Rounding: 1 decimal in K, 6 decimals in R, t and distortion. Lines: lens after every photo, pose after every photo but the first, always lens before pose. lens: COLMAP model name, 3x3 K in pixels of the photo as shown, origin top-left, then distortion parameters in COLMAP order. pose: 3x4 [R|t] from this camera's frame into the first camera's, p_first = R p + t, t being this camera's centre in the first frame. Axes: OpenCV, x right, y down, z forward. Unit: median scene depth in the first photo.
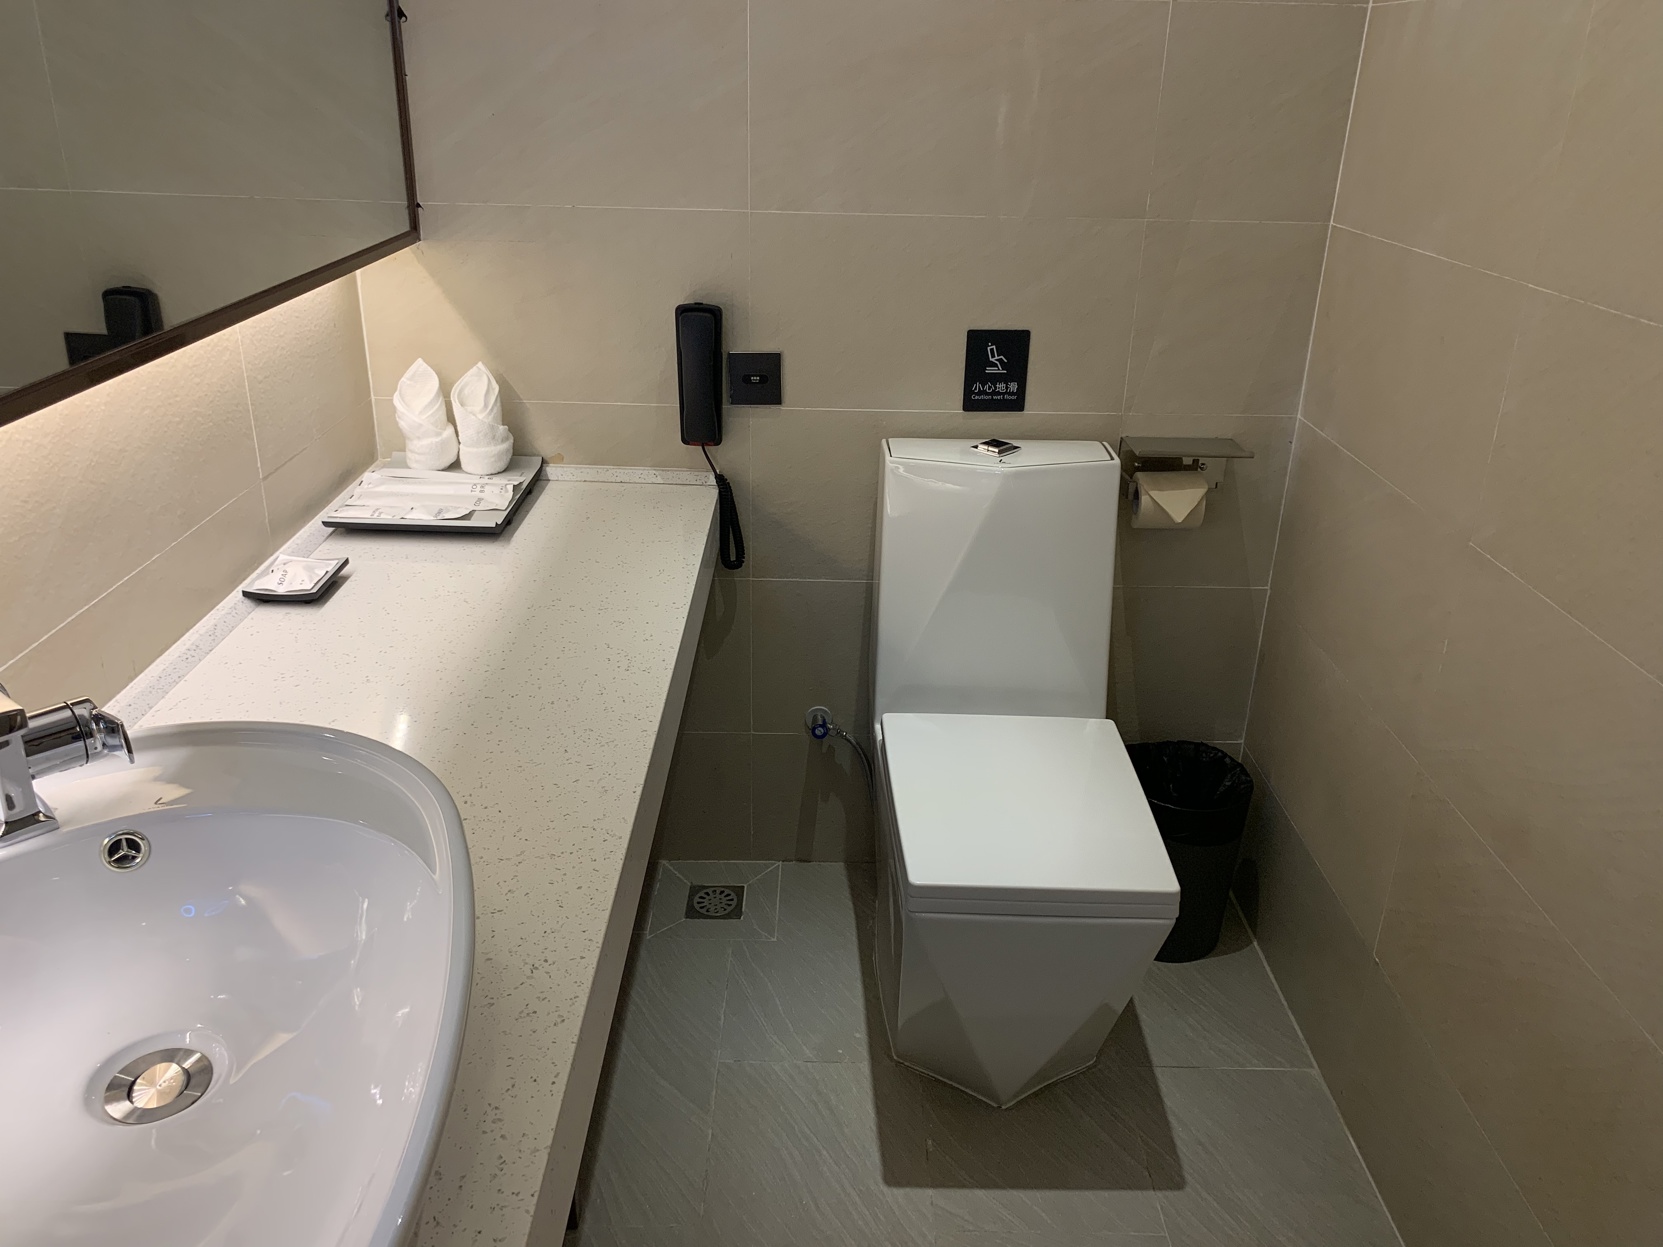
lens RADIAL K [[1276.7, 0, 831.5], [0, 1276.7, 623.5], [0, 0, 1]] dist [-0.001830, -0.001076]
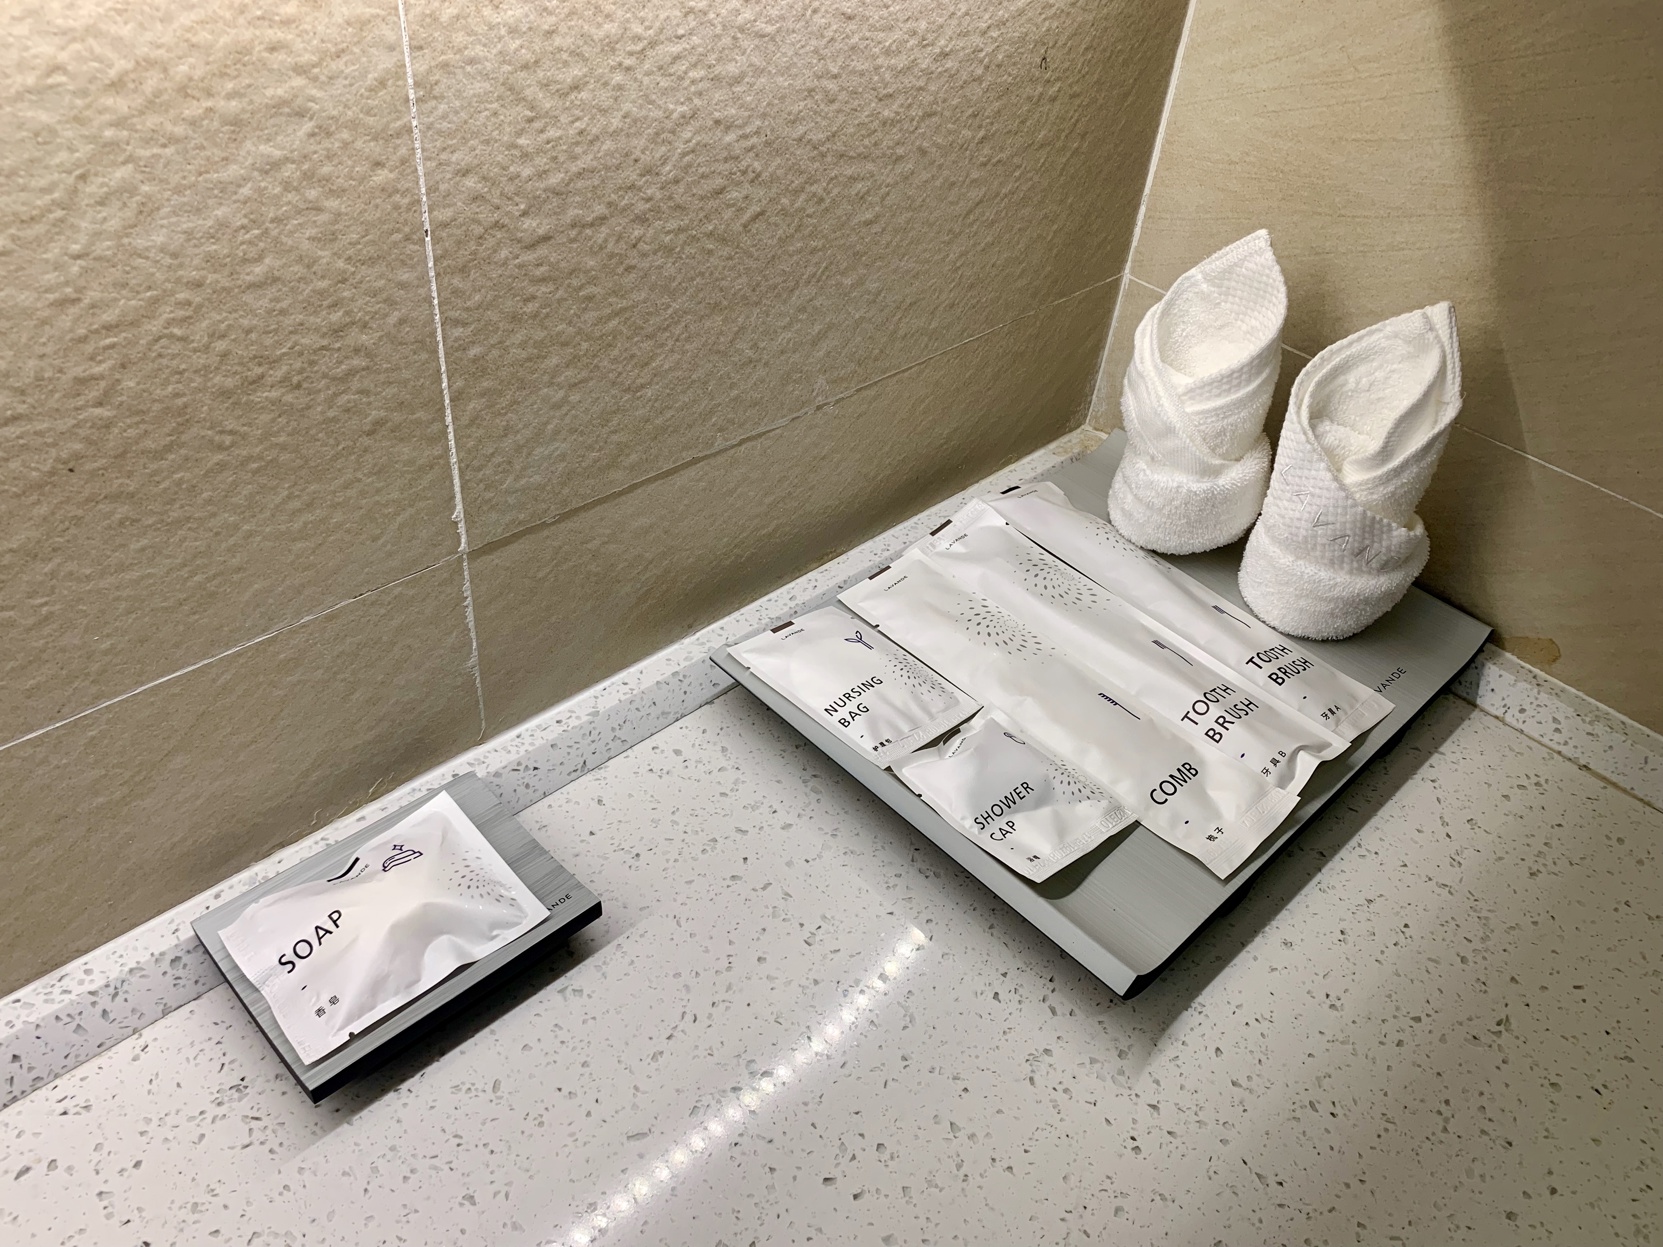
lens RADIAL K [[1278.2, 0, 832.3], [0, 1278.2, 657.8], [0, 0, 1]] dist [0.098531, -0.219047]
pose [[0.699146, 0.494977, -0.515938, -0.180142], [-0.346990, 0.865835, 0.360454, -0.192335], [0.625134, -0.072984, 0.777098, 0.675369]]
